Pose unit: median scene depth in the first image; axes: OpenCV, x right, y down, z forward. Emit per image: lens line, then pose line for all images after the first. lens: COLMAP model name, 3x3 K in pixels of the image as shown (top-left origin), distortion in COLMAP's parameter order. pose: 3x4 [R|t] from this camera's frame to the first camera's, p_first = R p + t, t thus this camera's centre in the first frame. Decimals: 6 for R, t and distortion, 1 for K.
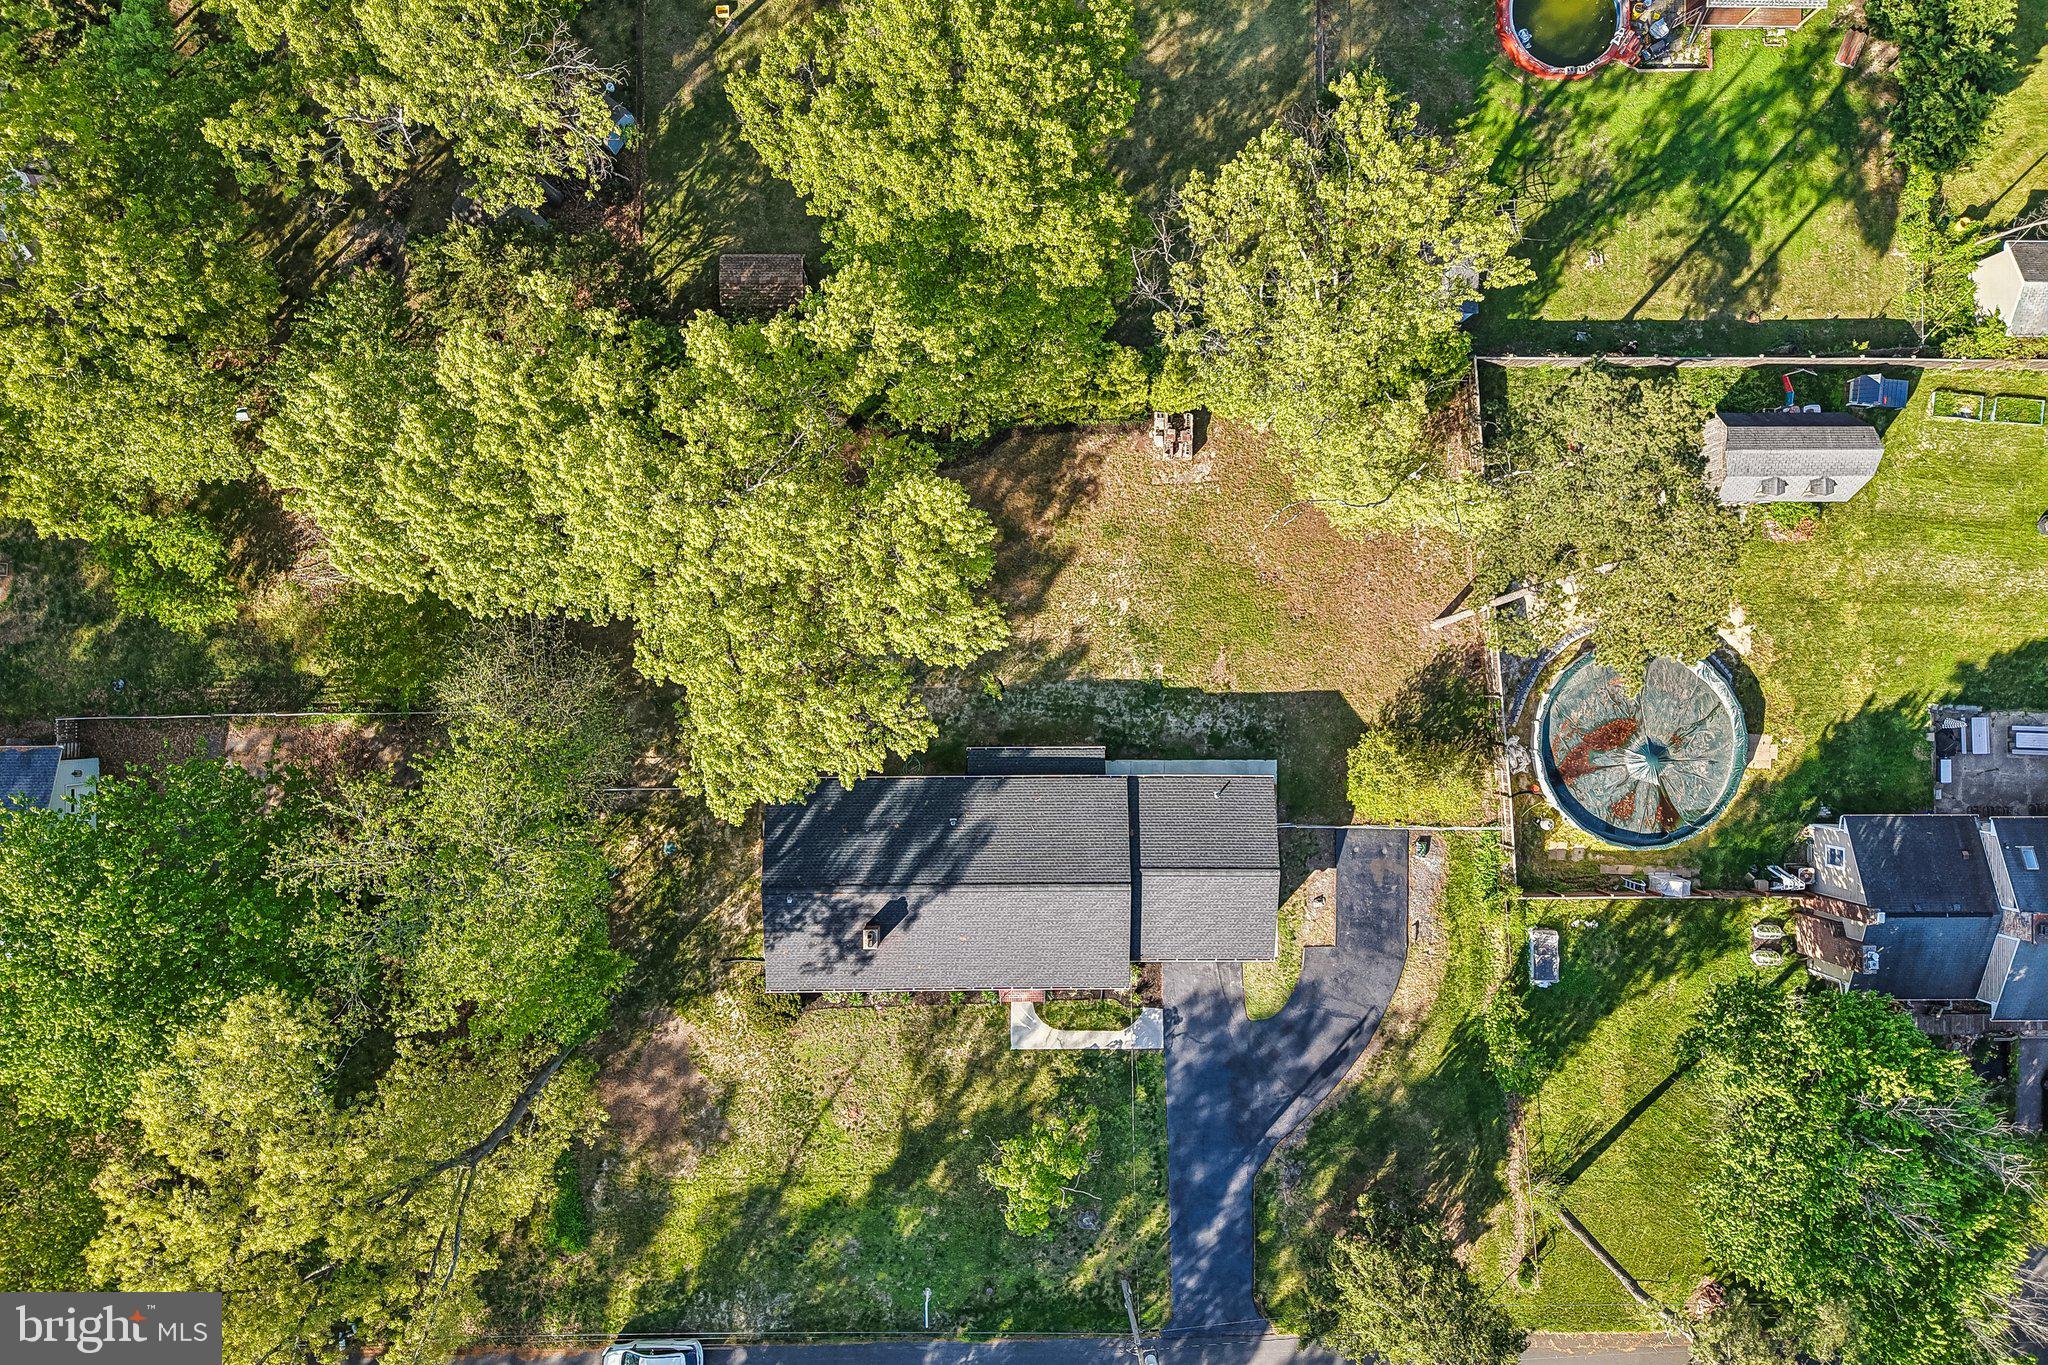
lens RADIAL K [[1368.4, 0, 1024.0], [0, 1368.4, 682.5], [0, 0, 1]] dist [0.049497, -0.053437]
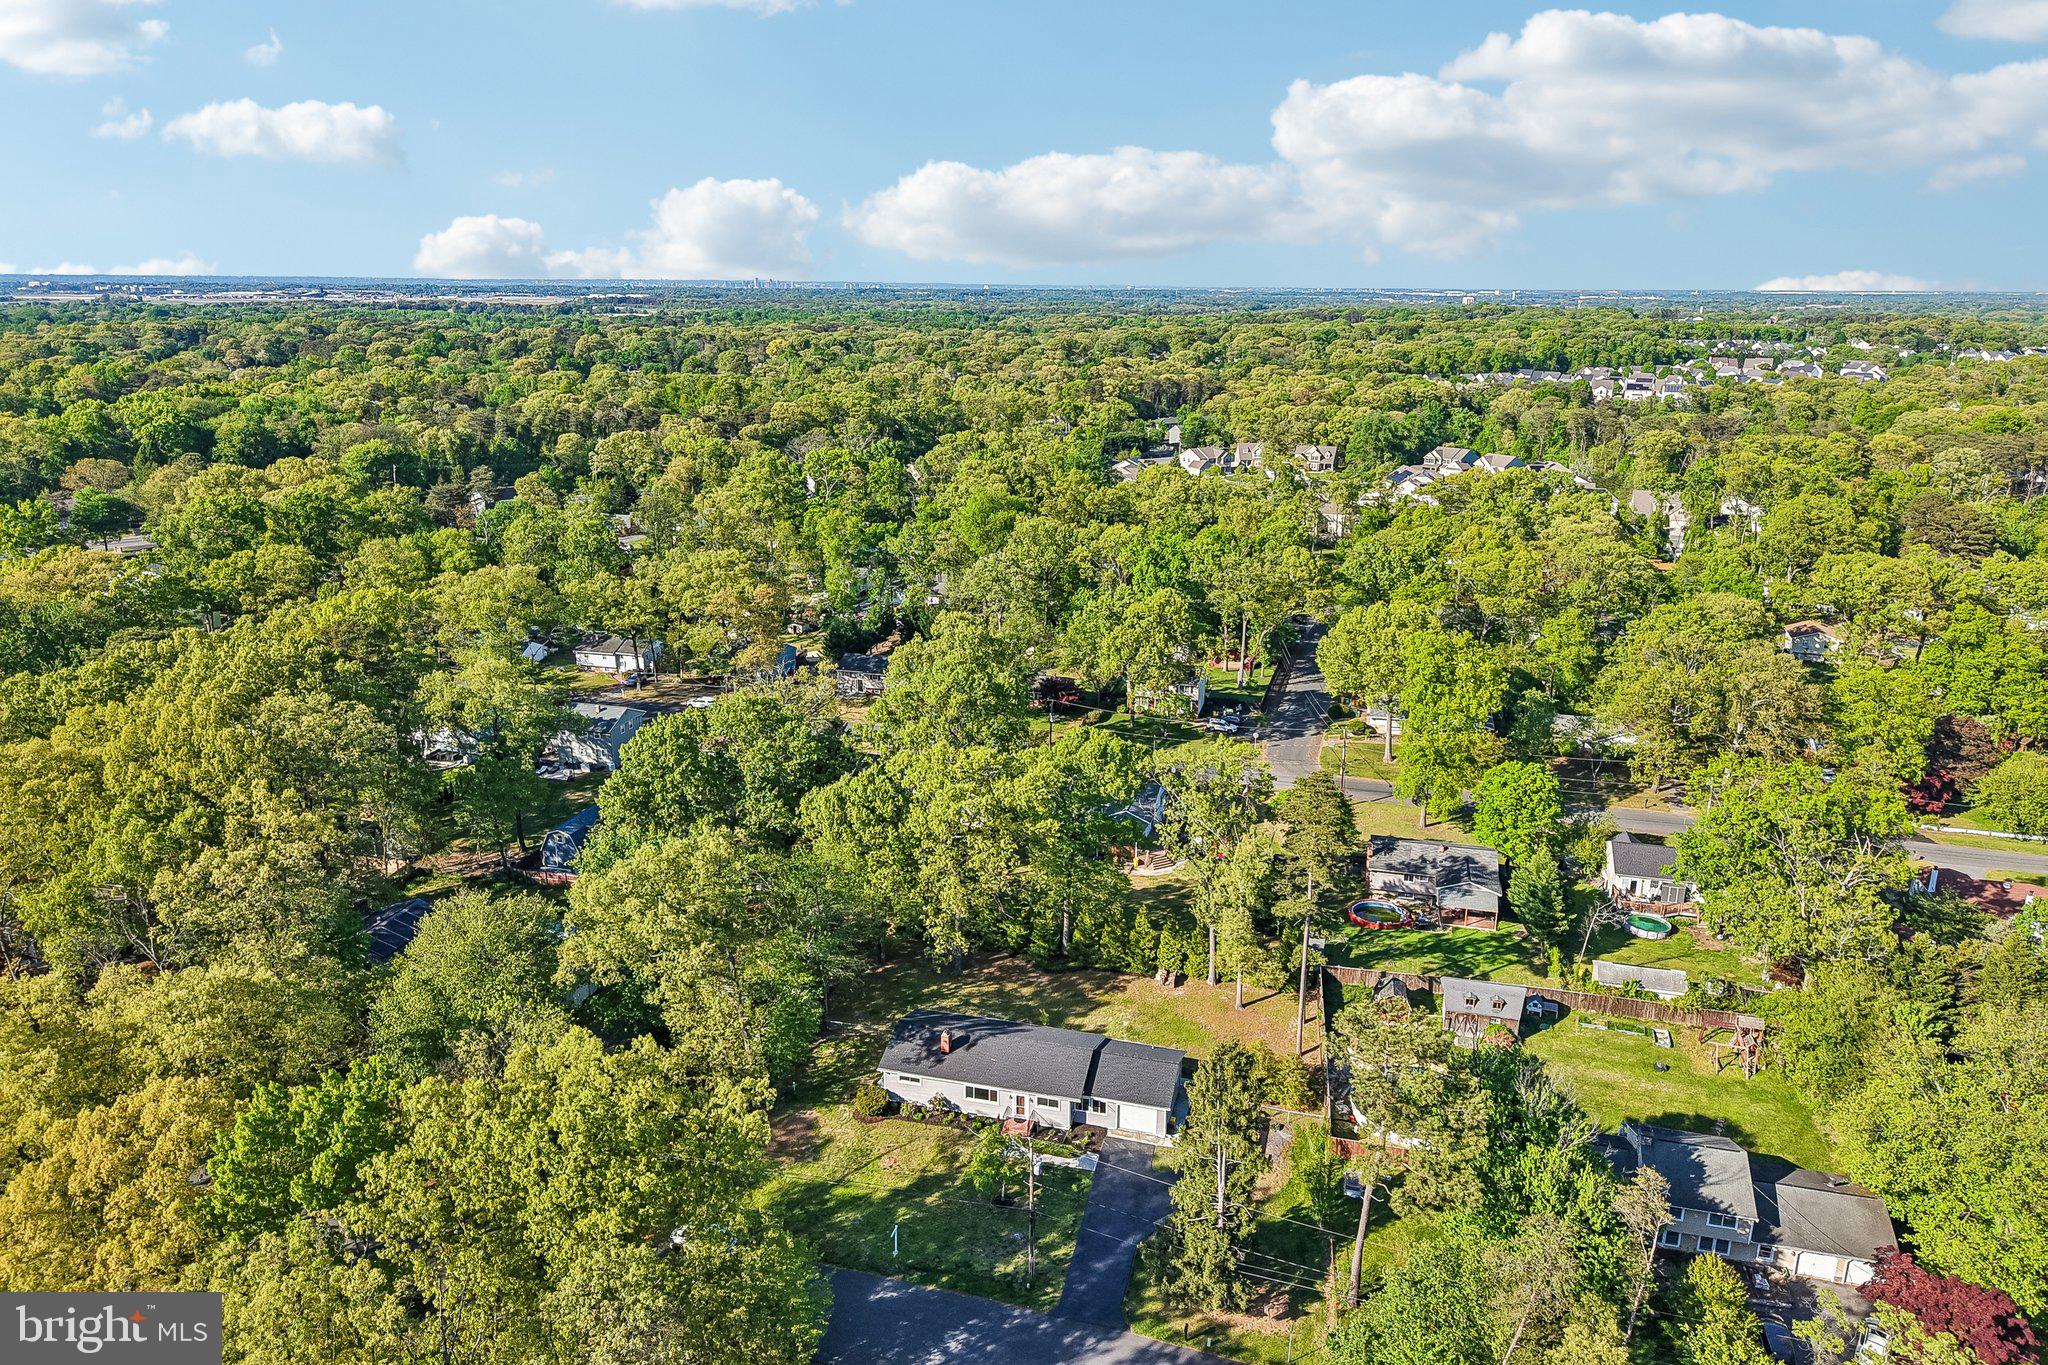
lens RADIAL K [[1373.2, 0, 1025.0], [0, 1373.2, 689.0], [0, 0, 1]] dist [0.049396, -0.056095]
pose [[0.965576, 0.046799, -0.255879, 0.397876], [-0.258381, 0.286205, -0.922673, 1.566579], [0.030054, 0.957025, 0.288445, 0.030669]]
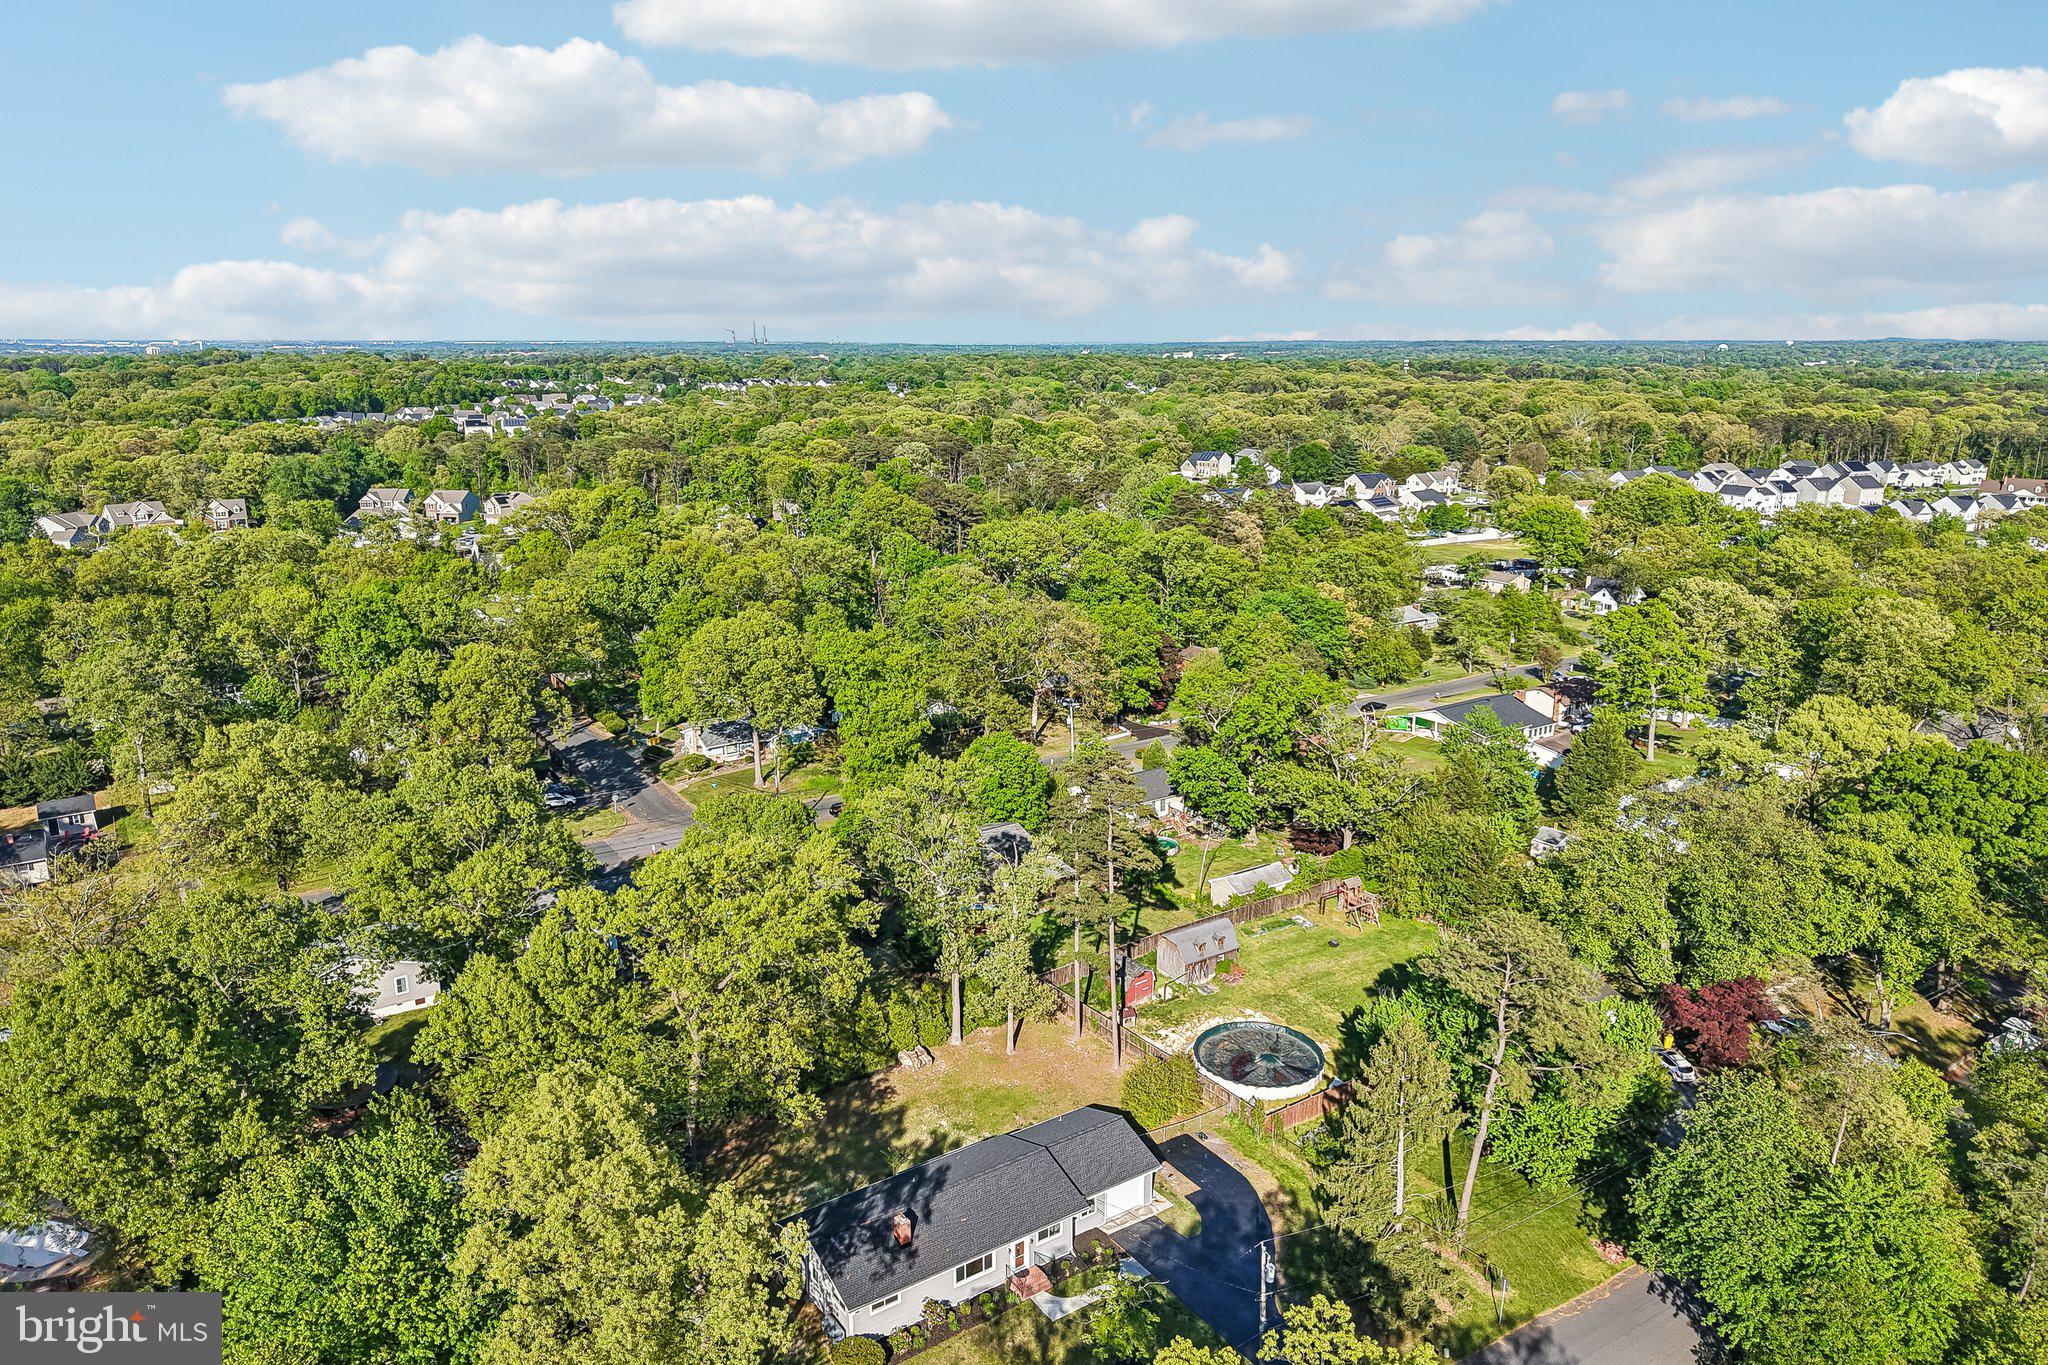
lens RADIAL K [[1358.2, 0, 1021.0], [0, 1358.2, 716.6], [0, 0, 1]] dist [0.059385, -0.115661]
pose [[0.820527, -0.182519, 0.541684, -0.588645], [0.571355, 0.233744, -0.786713, 1.069304], [0.016975, 0.955013, 0.296077, 0.134904]]
